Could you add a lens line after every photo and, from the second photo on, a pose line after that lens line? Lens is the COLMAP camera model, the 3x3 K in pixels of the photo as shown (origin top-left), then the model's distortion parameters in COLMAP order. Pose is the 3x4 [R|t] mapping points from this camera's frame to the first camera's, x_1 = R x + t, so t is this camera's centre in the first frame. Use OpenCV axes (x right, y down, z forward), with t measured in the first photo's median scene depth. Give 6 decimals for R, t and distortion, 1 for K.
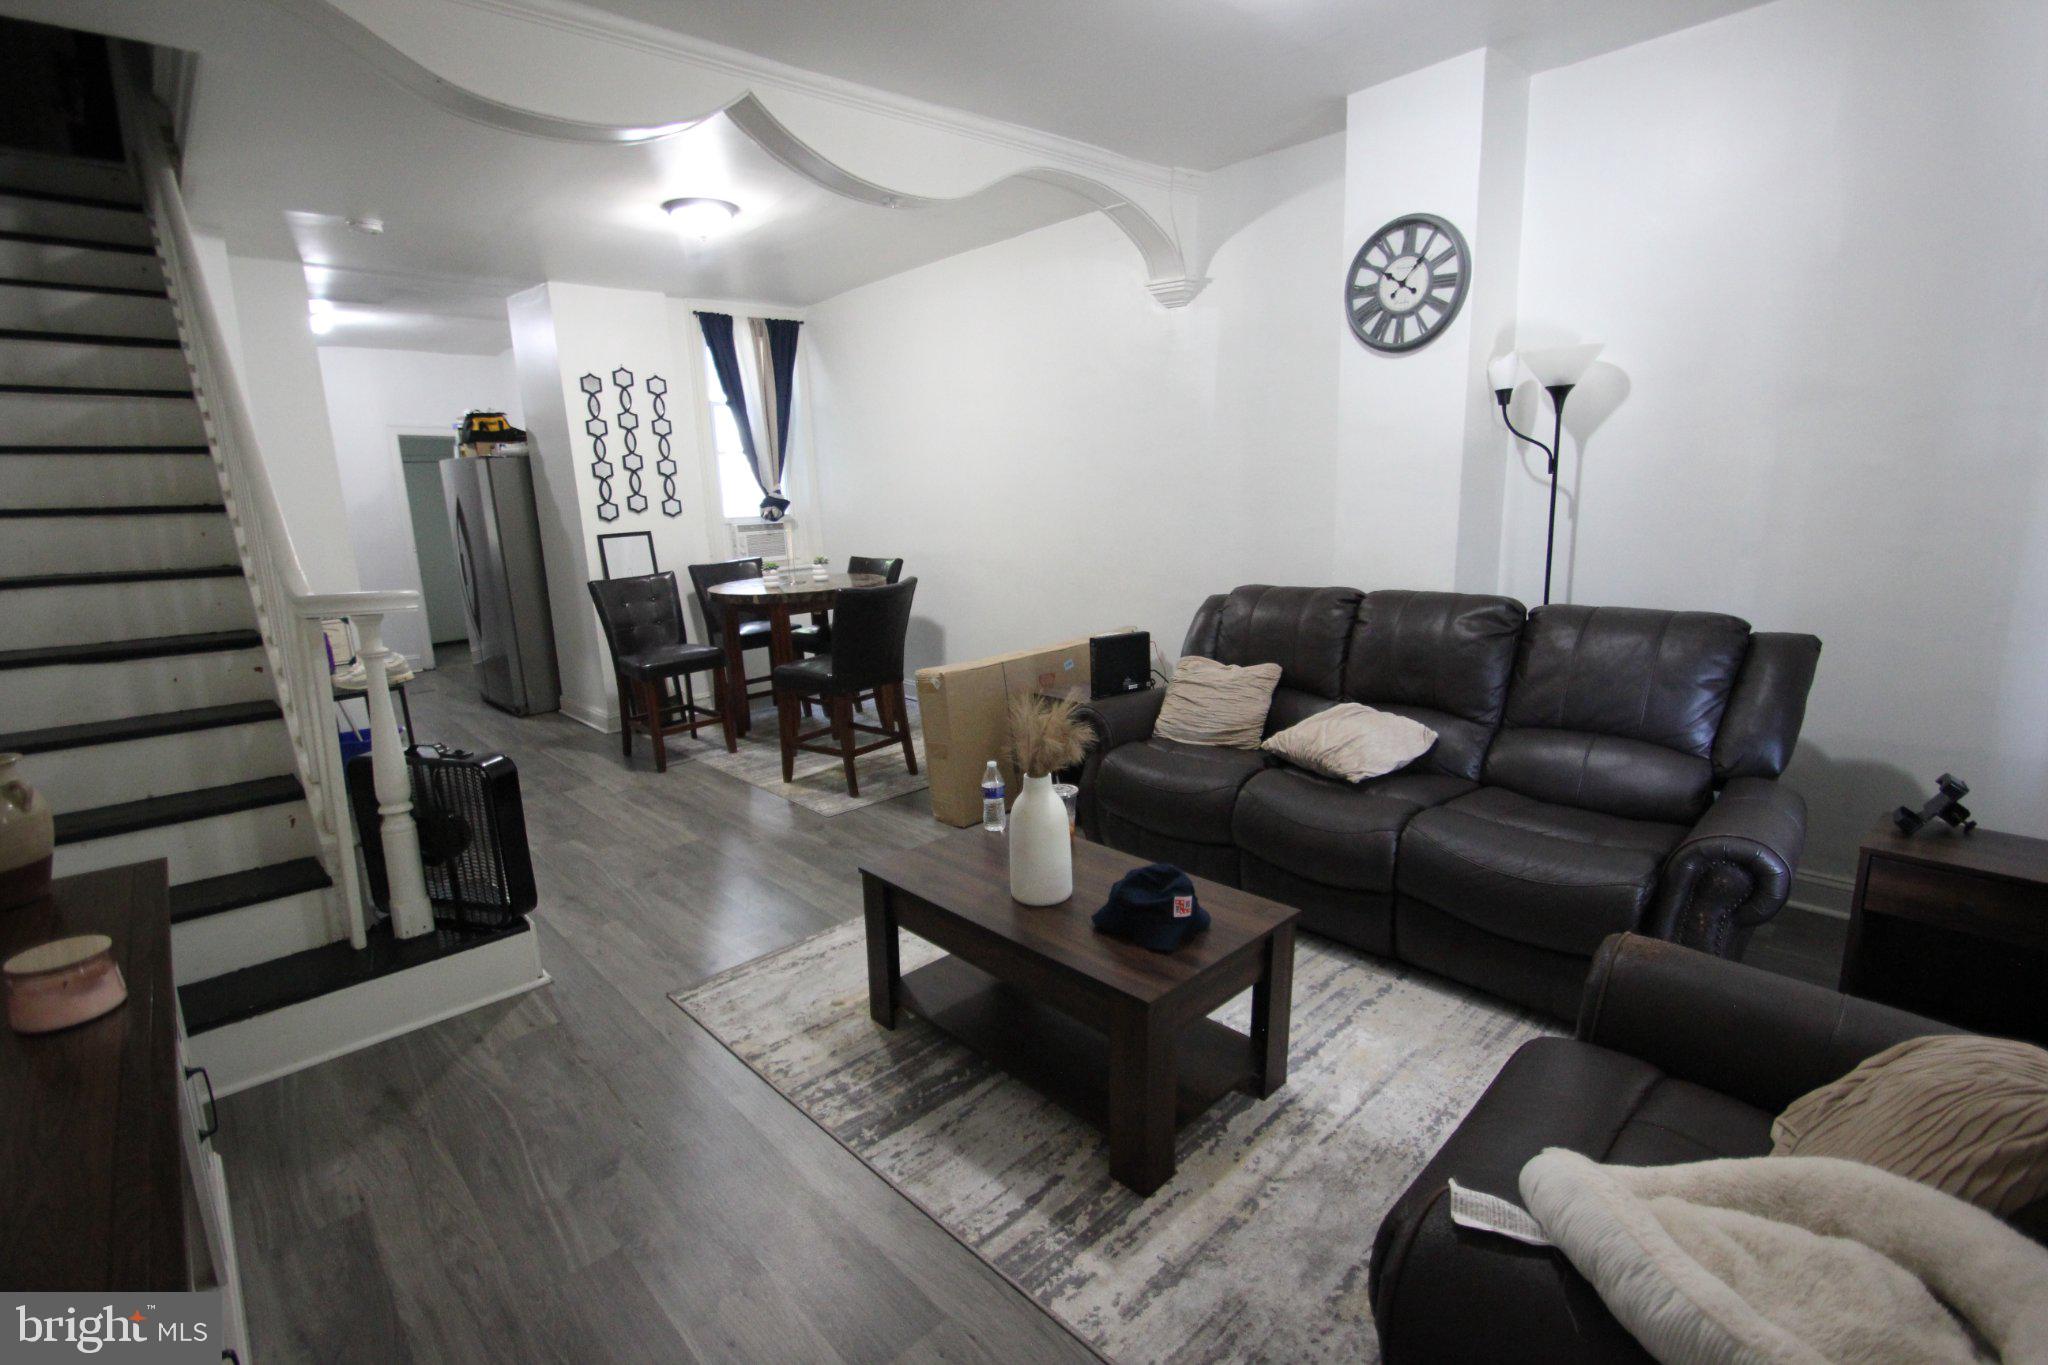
lens RADIAL K [[946.3, 0, 1036.0], [0, 946.3, 687.8], [0, 0, 1]] dist [-0.022184, -0.001370]
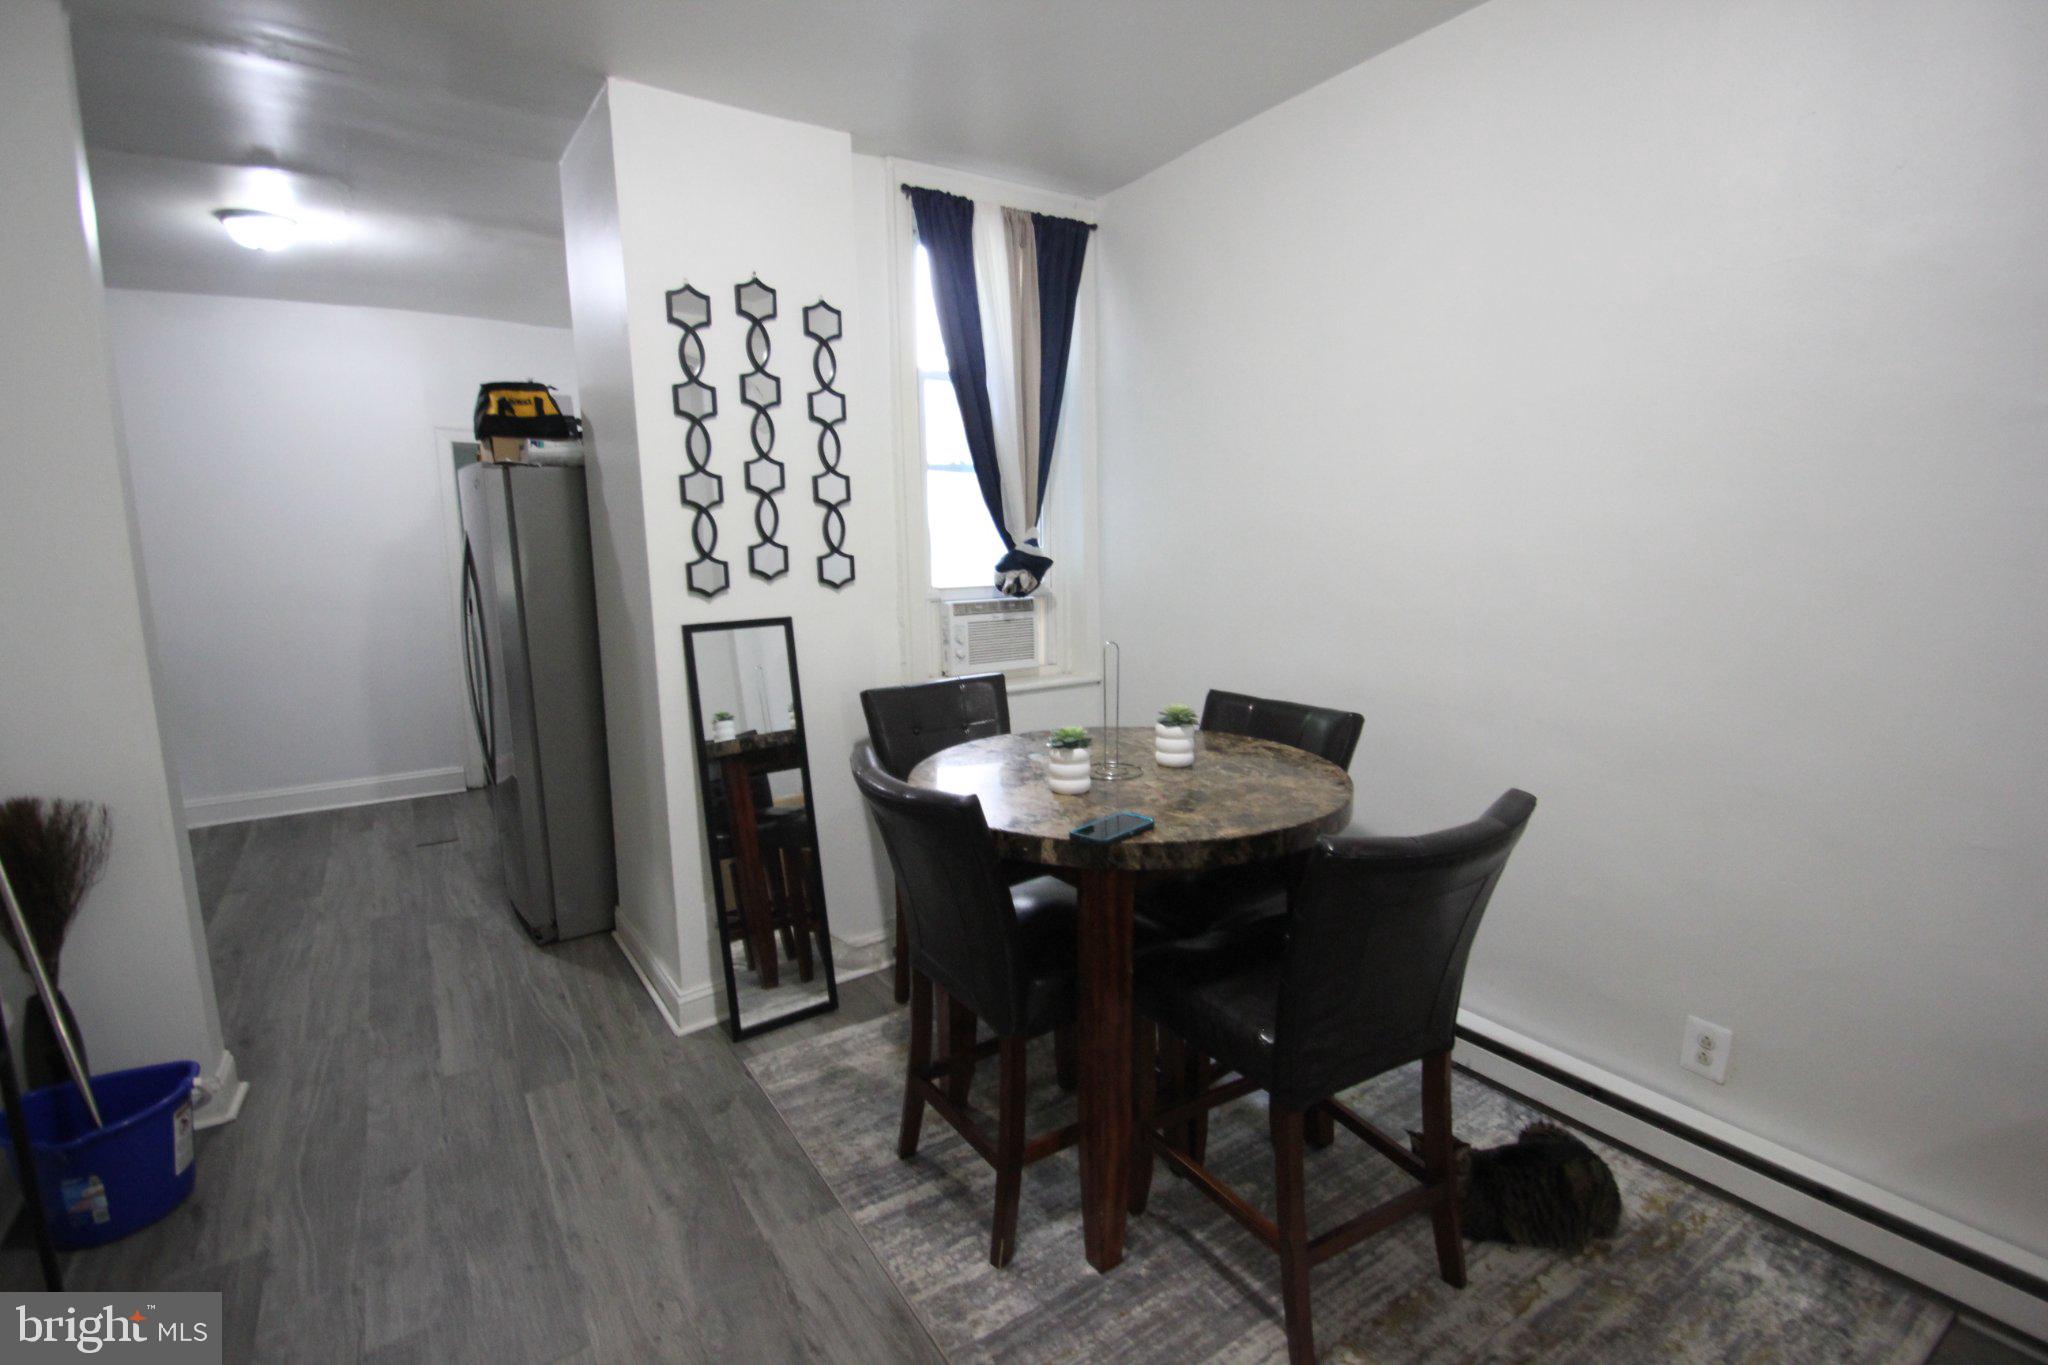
lens RADIAL K [[946.3, 0, 1017.1], [0, 946.3, 679.2], [0, 0, 1]] dist [-0.022184, -0.001370]
pose [[0.983991, 0.048448, -0.171509, -0.205123], [-0.058190, 0.996938, -0.052233, -0.113640], [0.168454, 0.061377, 0.983797, 0.531502]]
